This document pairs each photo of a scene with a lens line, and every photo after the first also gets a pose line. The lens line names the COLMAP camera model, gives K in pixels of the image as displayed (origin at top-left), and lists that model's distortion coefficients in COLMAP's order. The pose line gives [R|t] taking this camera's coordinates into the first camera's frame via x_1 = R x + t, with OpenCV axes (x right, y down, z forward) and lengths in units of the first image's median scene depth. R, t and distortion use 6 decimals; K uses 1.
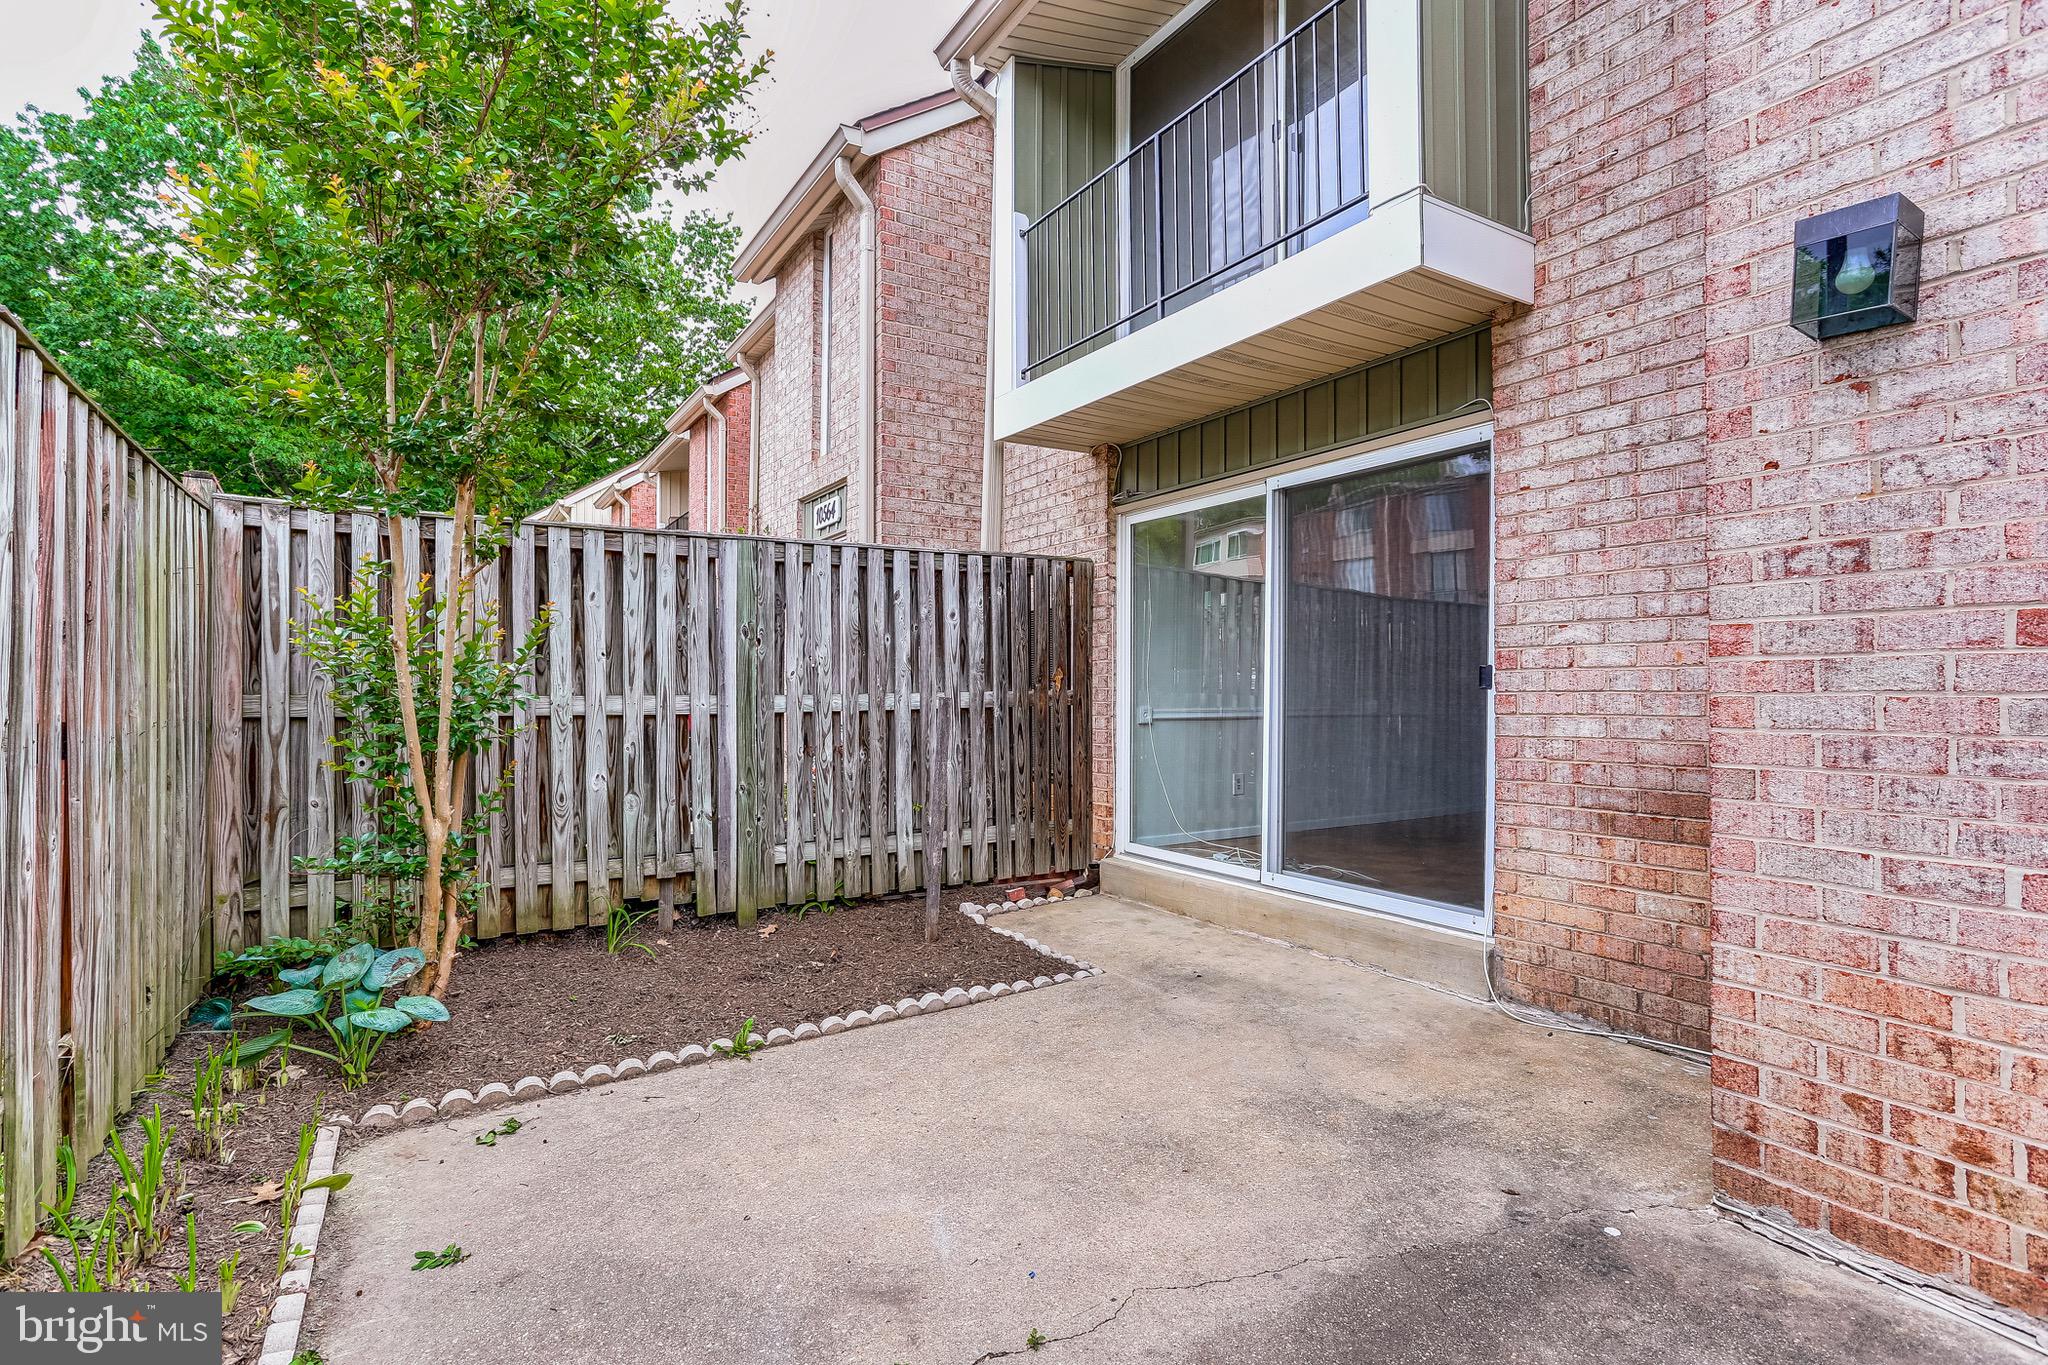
lens RADIAL K [[985.2, 0, 1021.4], [0, 985.2, 685.4], [0, 0, 1]] dist [-0.039769, 0.026045]
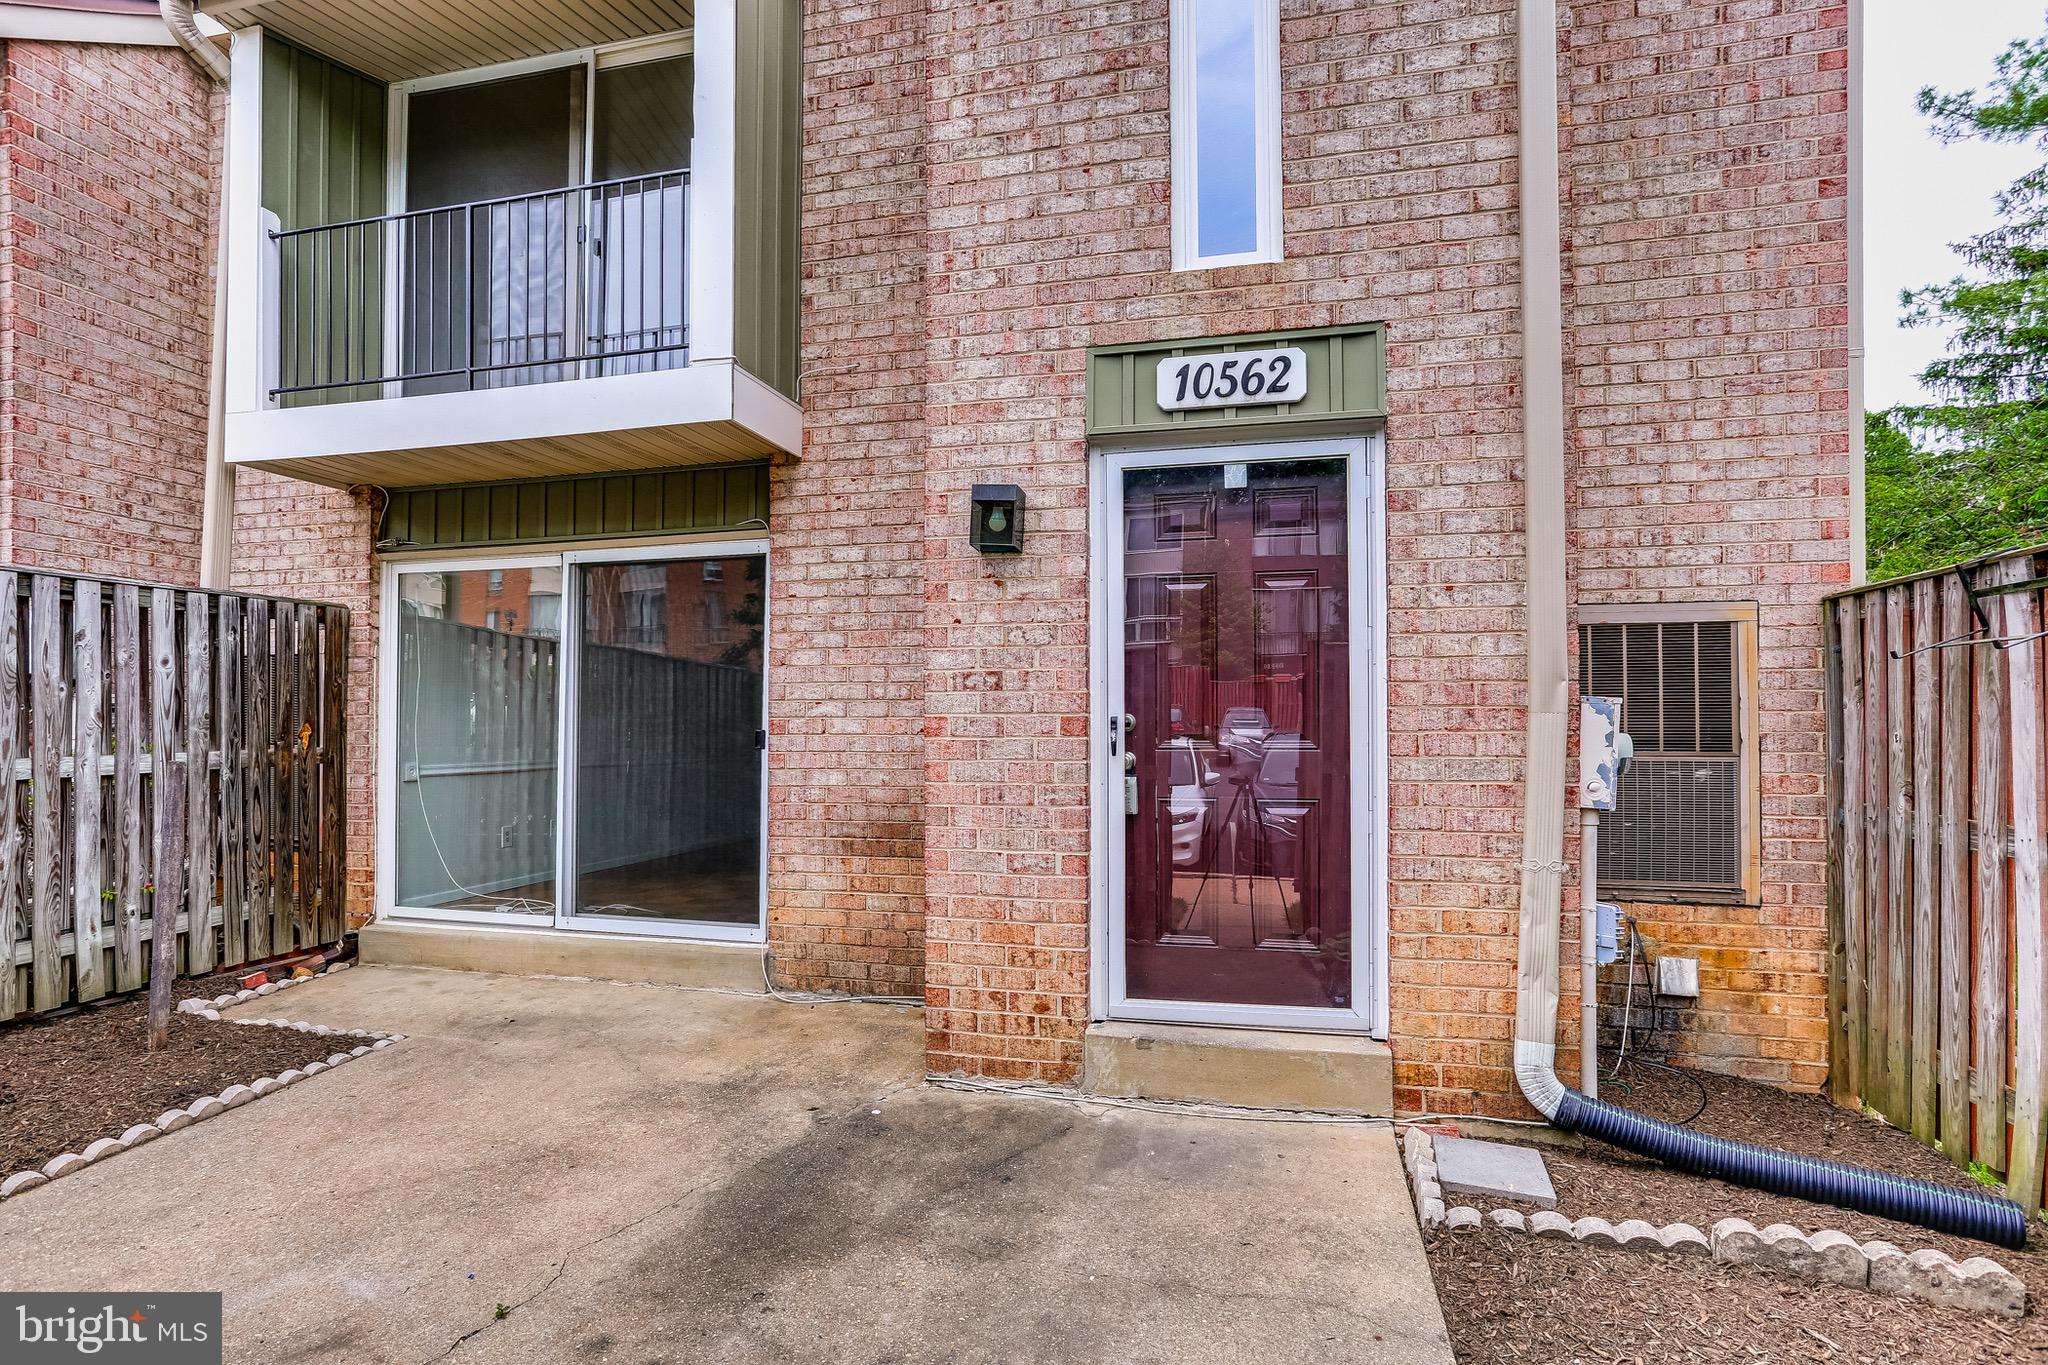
lens RADIAL K [[983.4, 0, 1033.8], [0, 983.4, 717.3], [0, 0, 1]] dist [-0.043338, 0.031259]
pose [[0.706242, 0.010549, 0.707892, -0.200529], [-0.006339, 0.999943, -0.008577, -0.032590], [-0.707942, 0.001570, 0.706269, -0.171763]]
